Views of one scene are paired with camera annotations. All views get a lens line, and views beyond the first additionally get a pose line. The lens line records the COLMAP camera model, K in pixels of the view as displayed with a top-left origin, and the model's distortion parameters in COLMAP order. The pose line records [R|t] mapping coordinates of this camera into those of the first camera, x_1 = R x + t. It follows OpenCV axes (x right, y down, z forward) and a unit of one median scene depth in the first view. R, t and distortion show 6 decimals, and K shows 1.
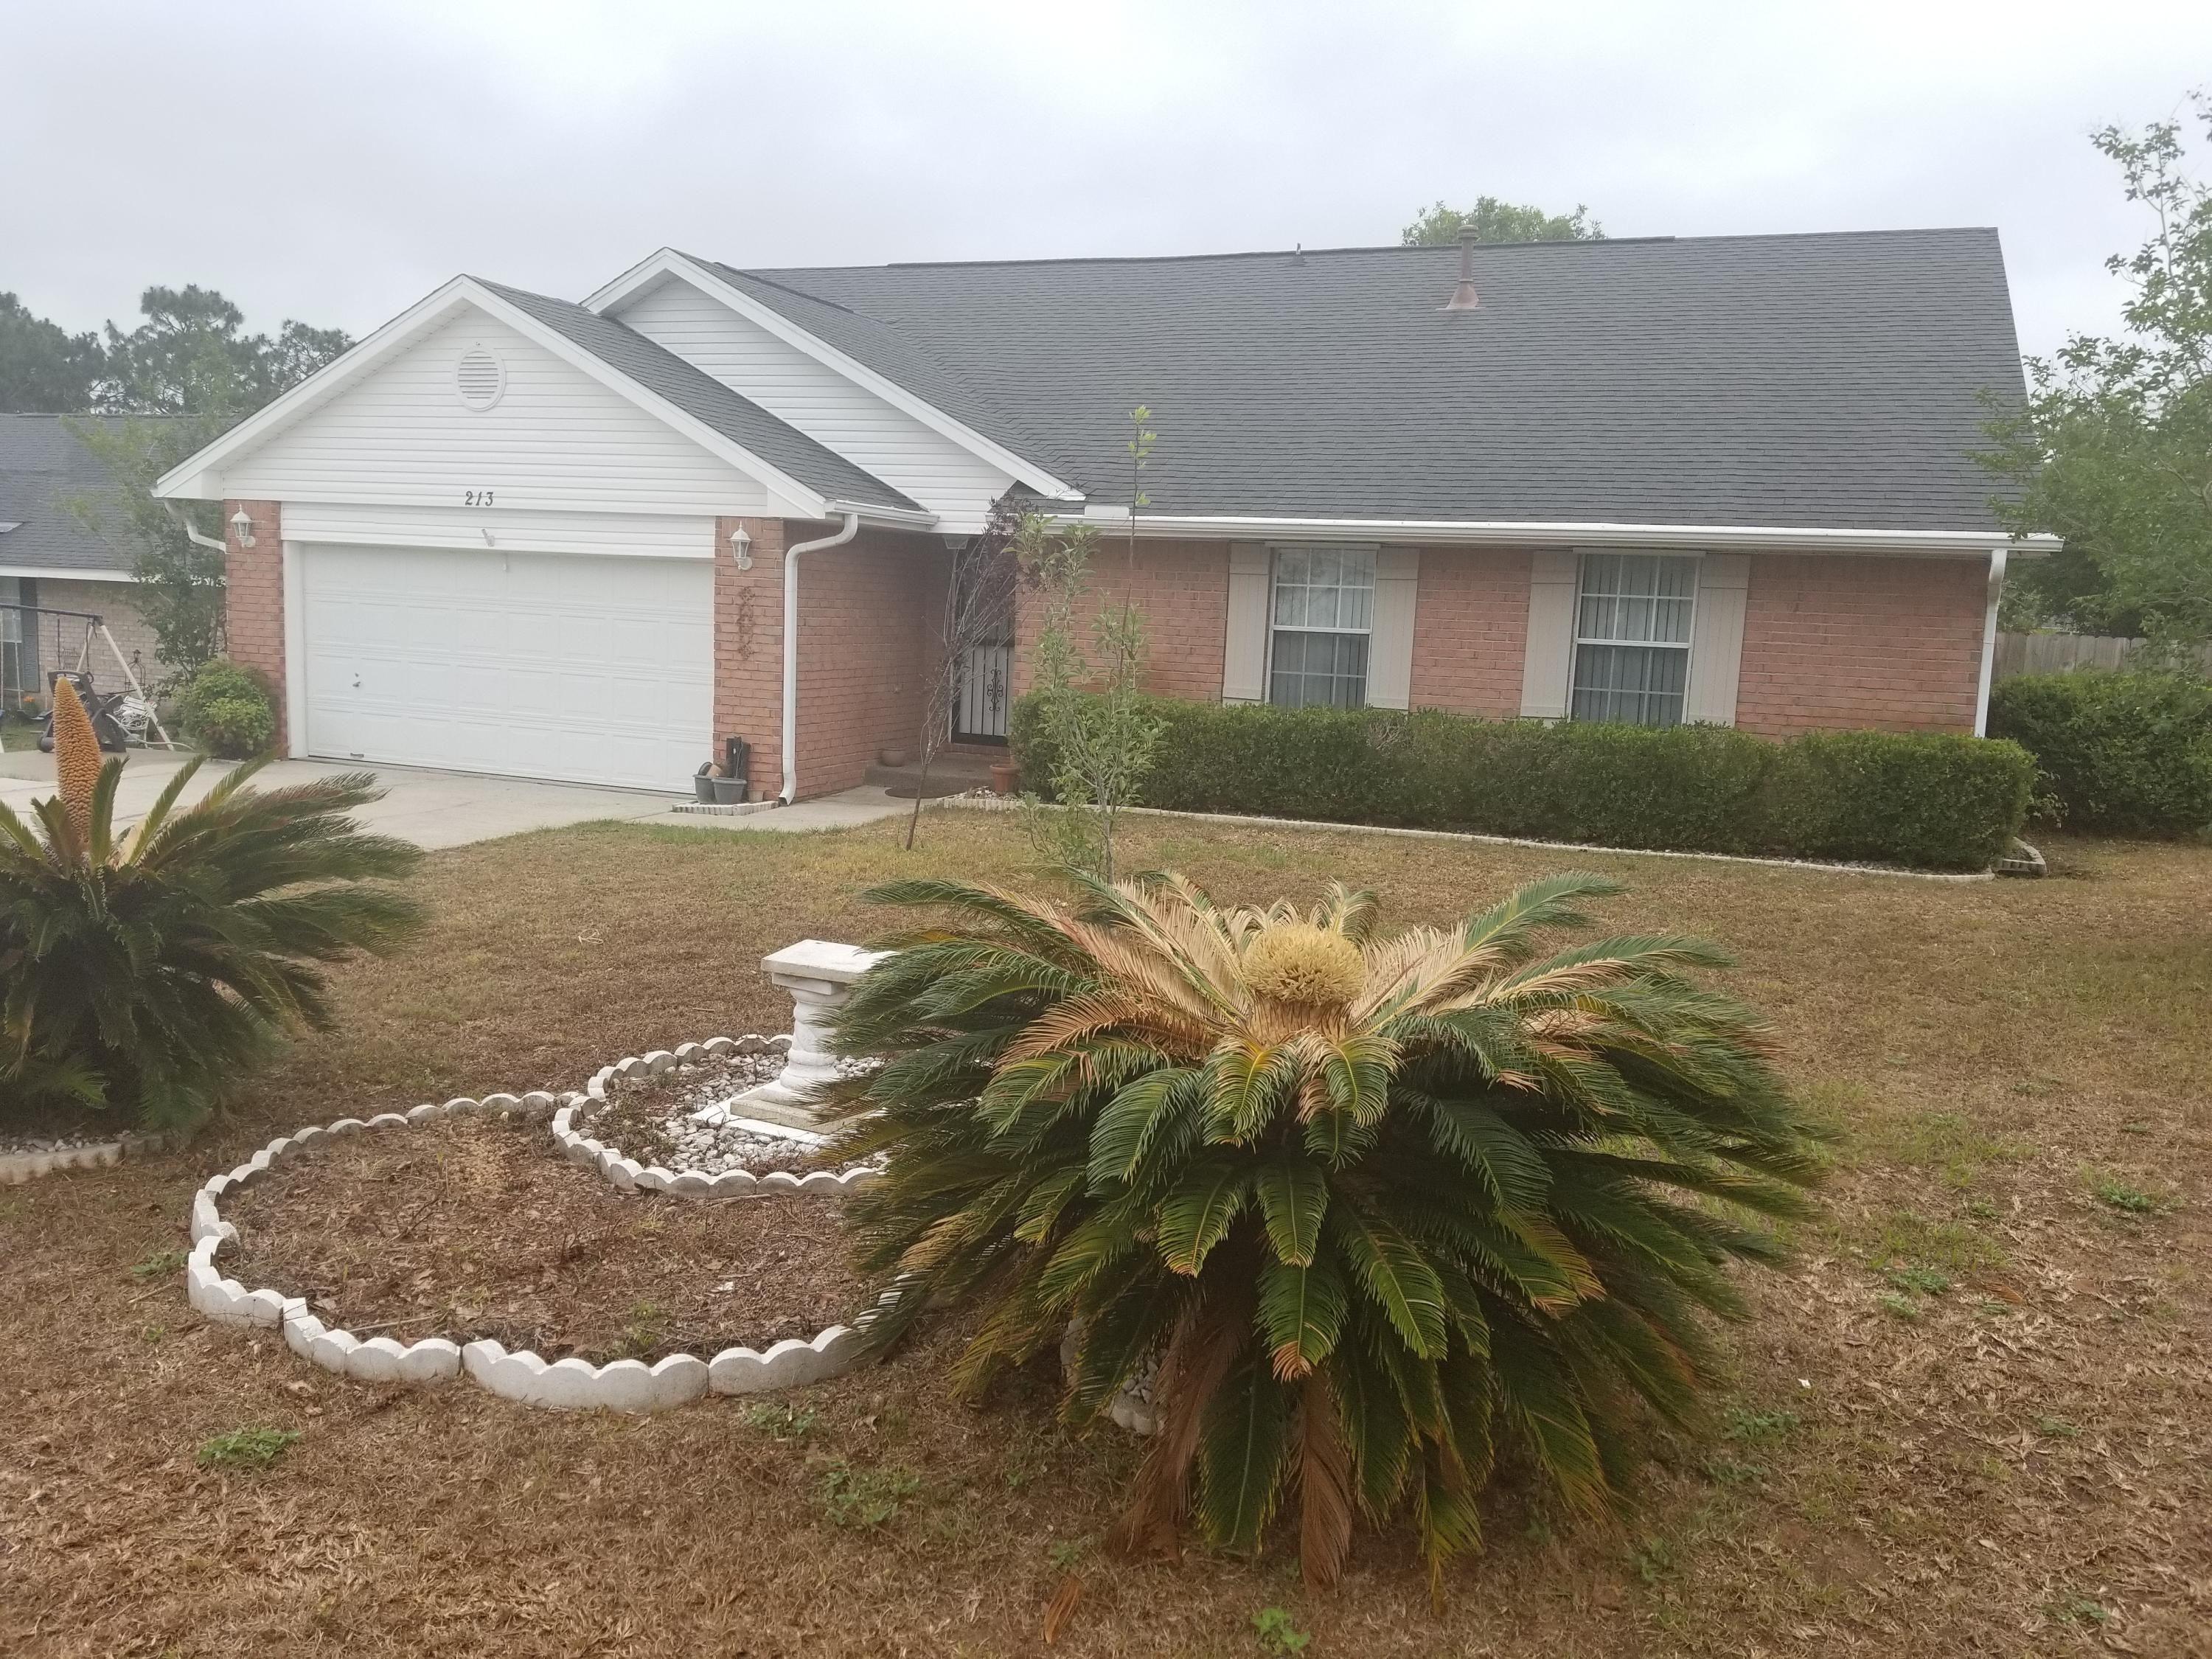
lens RADIAL K [[1749.7, 0, 1109.9], [0, 1749.7, 822.9], [0, 0, 1]] dist [0.077096, -0.120595]
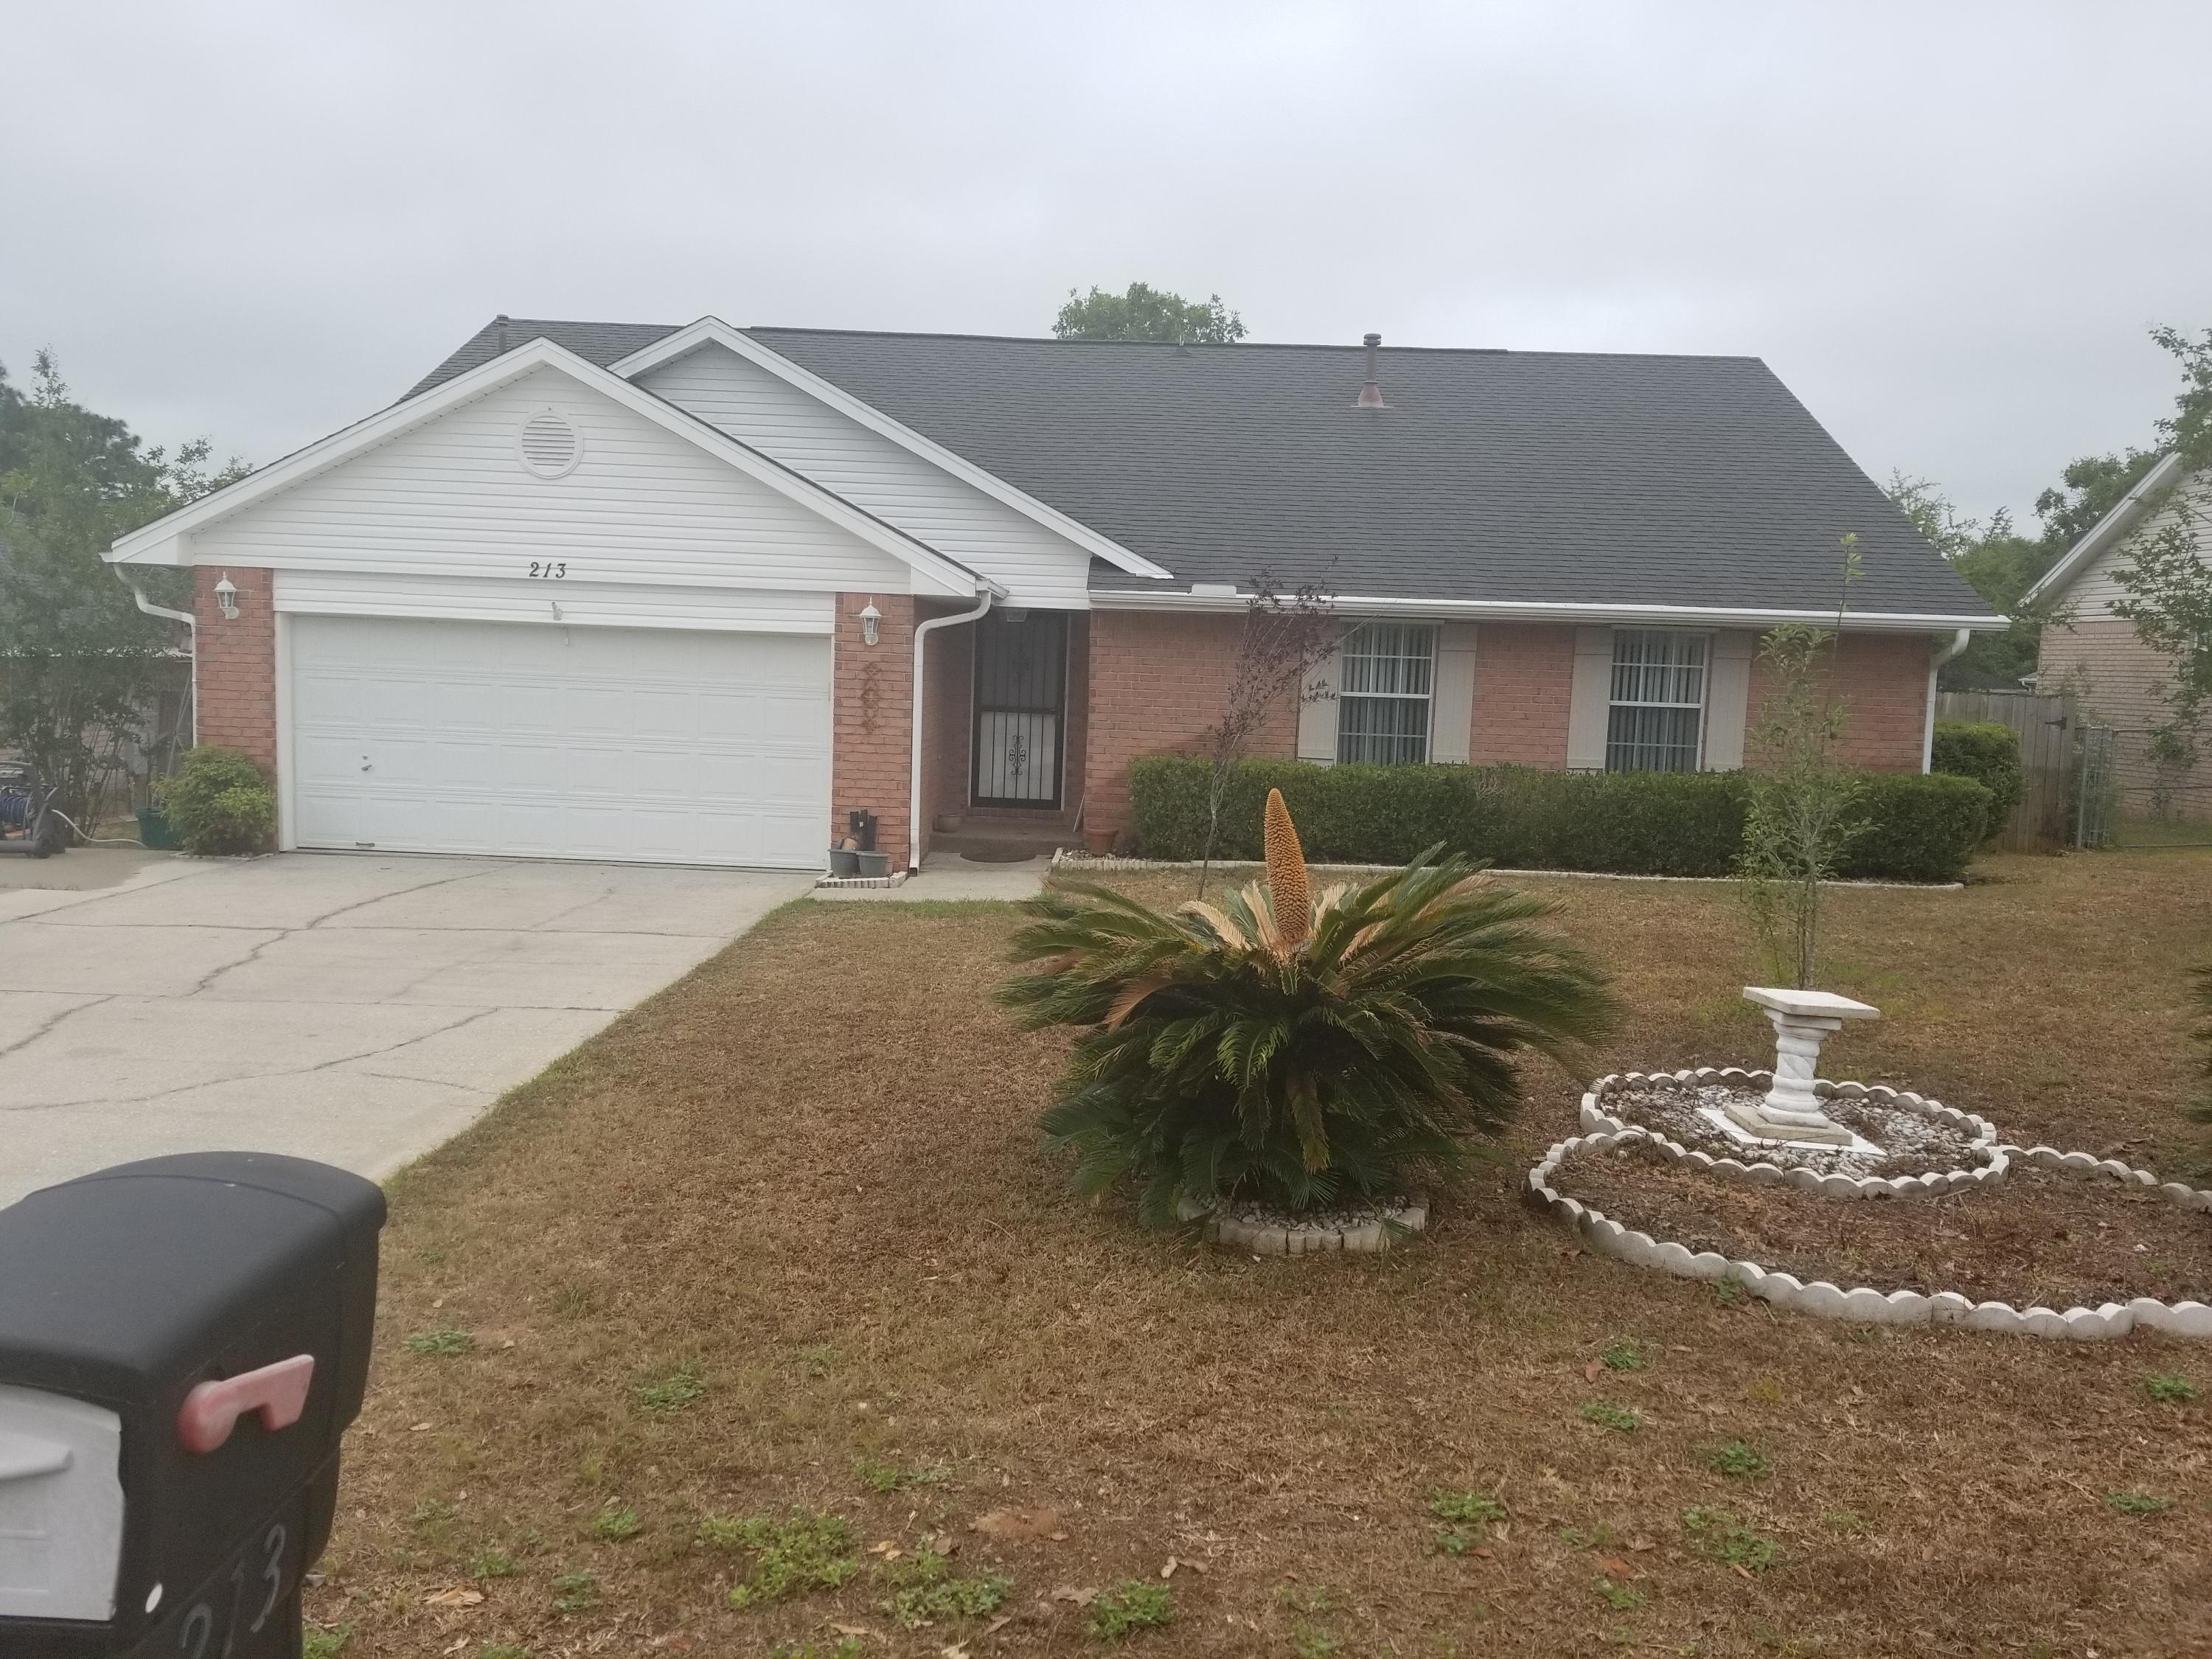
lens RADIAL K [[1749.7, 0, 1093.3], [0, 1749.7, 843.0], [0, 0, 1]] dist [0.077096, -0.120595]
pose [[0.939477, -0.043022, 0.339901, -0.431776], [0.047200, 0.998877, -0.004028, -0.019814], [-0.339346, 0.019827, 0.940453, 0.008326]]
